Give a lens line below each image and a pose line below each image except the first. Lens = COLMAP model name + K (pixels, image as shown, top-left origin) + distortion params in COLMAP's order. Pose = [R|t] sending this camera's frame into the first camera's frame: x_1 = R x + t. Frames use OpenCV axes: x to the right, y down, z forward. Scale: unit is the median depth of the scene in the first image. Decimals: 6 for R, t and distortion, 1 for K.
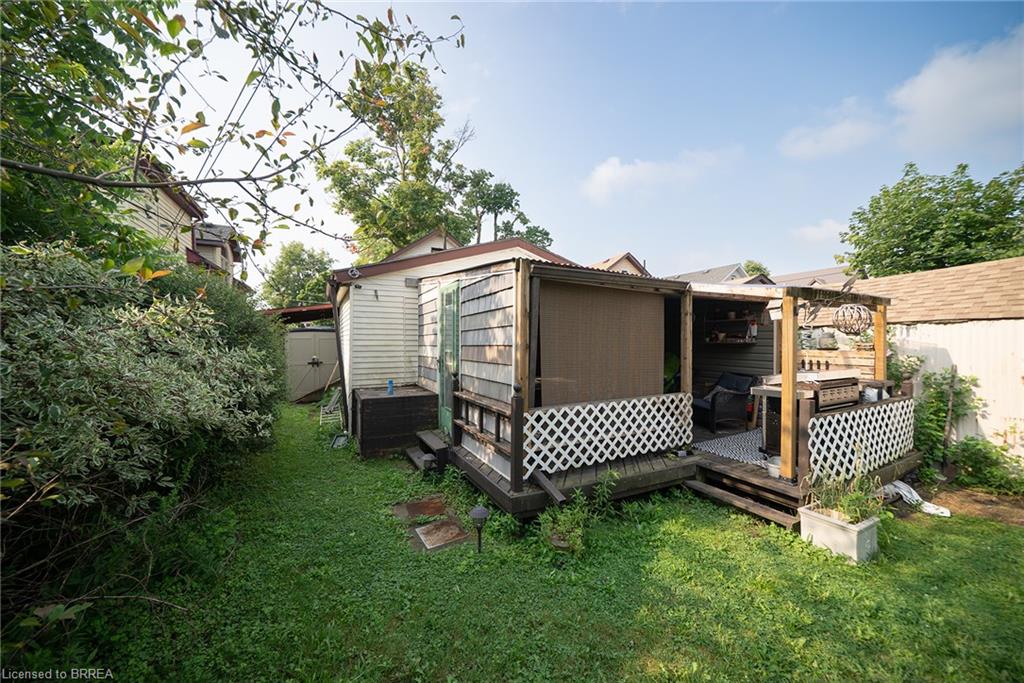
lens RADIAL K [[355.3, 0, 507.8], [0, 355.3, 344.1], [0, 0, 1]] dist [-0.000722, -0.000422]
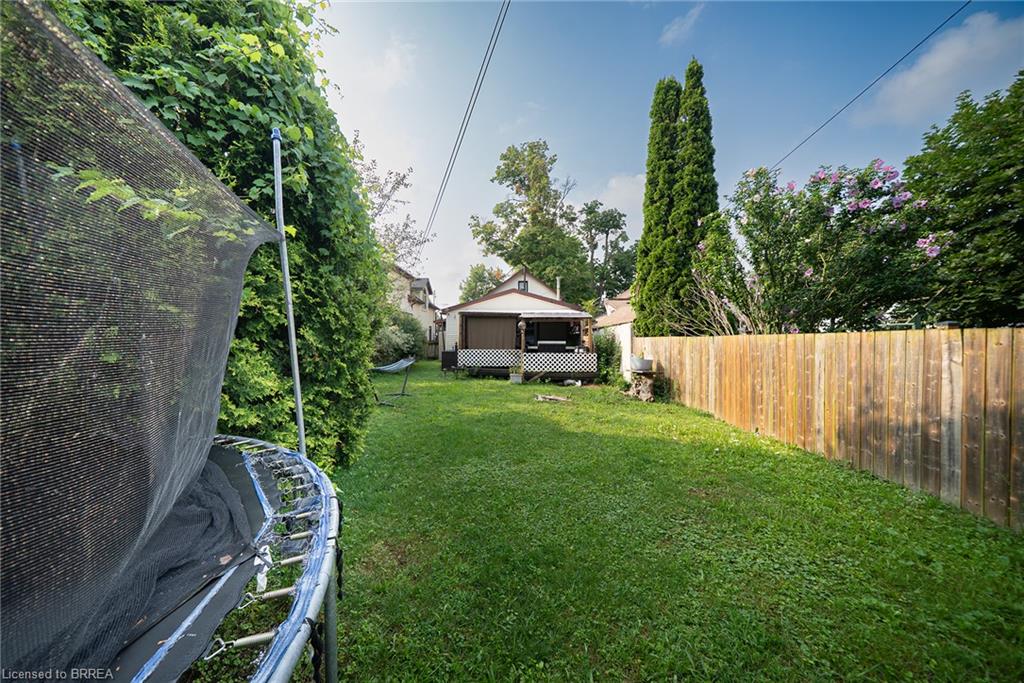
lens RADIAL K [[355.3, 0, 514.9], [0, 355.3, 343.5], [0, 0, 1]] dist [-0.000722, -0.000422]
pose [[0.892914, 0.000007, -0.450228, 0.240725], [-0.001135, 0.999997, -0.002235, 0.012327], [0.450227, 0.002507, 0.892911, -0.236120]]
